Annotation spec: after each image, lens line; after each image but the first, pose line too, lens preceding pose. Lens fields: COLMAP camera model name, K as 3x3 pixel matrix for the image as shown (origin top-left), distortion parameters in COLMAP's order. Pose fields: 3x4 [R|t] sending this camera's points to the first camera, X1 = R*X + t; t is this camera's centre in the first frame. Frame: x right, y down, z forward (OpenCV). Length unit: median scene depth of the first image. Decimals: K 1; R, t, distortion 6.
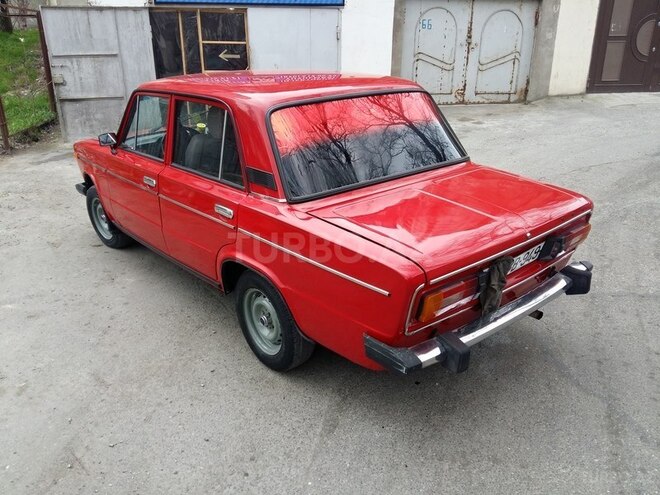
lens RADIAL K [[524.3, 0, 330.9], [0, 524.3, 248.5], [0, 0, 1]] dist [0.018410, -0.040735]
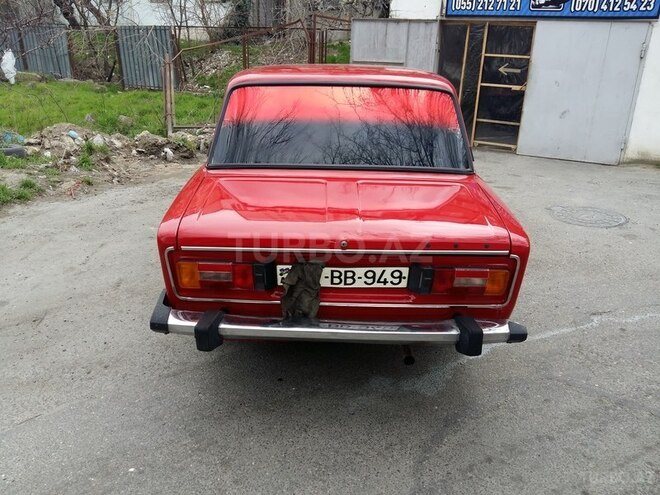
lens RADIAL K [[524.3, 0, 331.1], [0, 524.3, 247.8], [0, 0, 1]] dist [0.018410, -0.040735]
pose [[0.768739, 0.250434, -0.588493, 0.220086], [-0.272374, 0.960728, 0.053042, -0.015503], [0.578665, 0.119515, 0.806761, 0.074778]]
